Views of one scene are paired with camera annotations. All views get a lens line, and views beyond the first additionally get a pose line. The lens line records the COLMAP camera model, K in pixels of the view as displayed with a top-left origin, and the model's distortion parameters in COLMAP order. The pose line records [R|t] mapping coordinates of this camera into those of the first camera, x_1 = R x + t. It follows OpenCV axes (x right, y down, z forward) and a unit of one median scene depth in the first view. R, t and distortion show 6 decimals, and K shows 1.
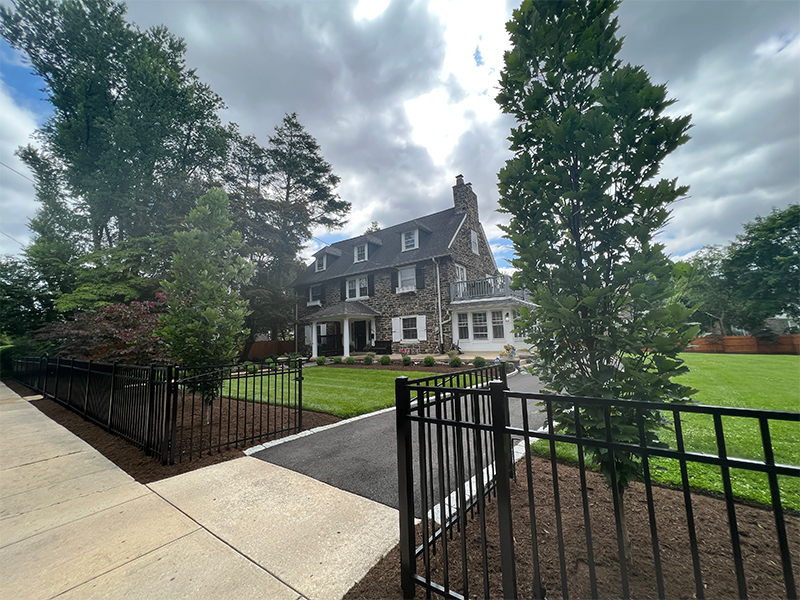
lens RADIAL K [[319.2, 0, 393.4], [0, 319.2, 301.7], [0, 0, 1]] dist [-0.002661, -0.000033]
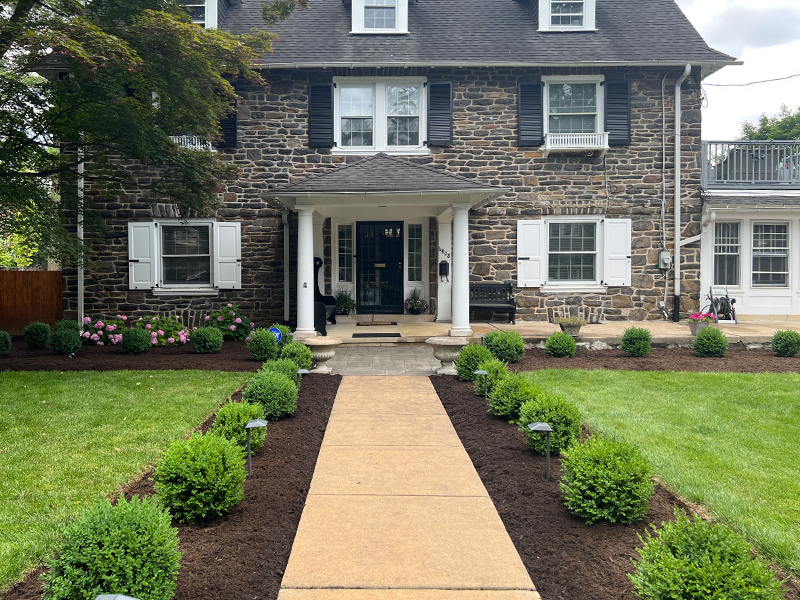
lens RADIAL K [[711.6, 0, 391.2], [0, 711.6, 292.1], [0, 0, 1]] dist [0.049791, -0.050622]
pose [[0.806009, 0.023205, 0.591448, -0.580147], [-0.095211, 0.991302, 0.090858, 0.073039], [-0.584195, -0.129544, 0.801208, 0.451094]]
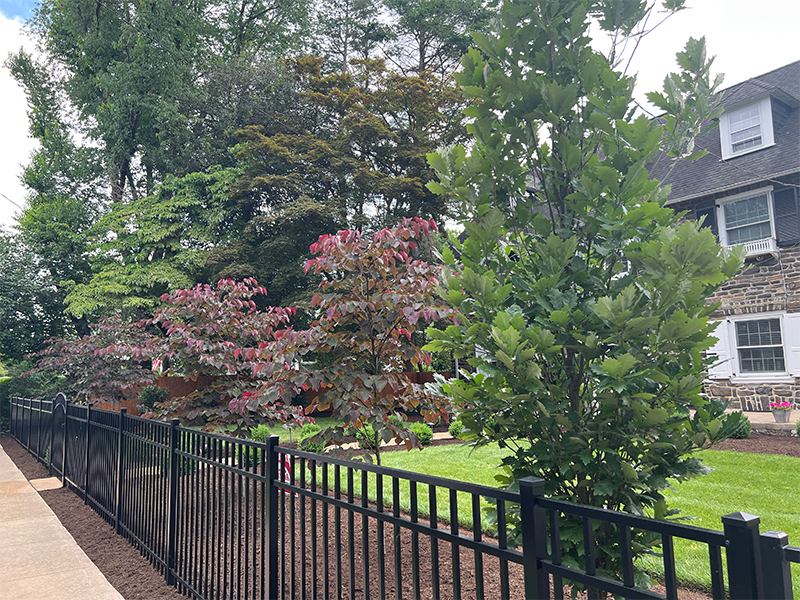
lens RADIAL K [[627.7, 0, 400.9], [0, 627.7, 300.9], [0, 0, 1]] dist [0.012056, -0.017333]
pose [[0.951510, -0.026717, -0.306456, -0.131367], [0.028000, 0.999608, -0.000208, 0.014216], [0.306342, -0.008383, 0.951885, 0.105129]]
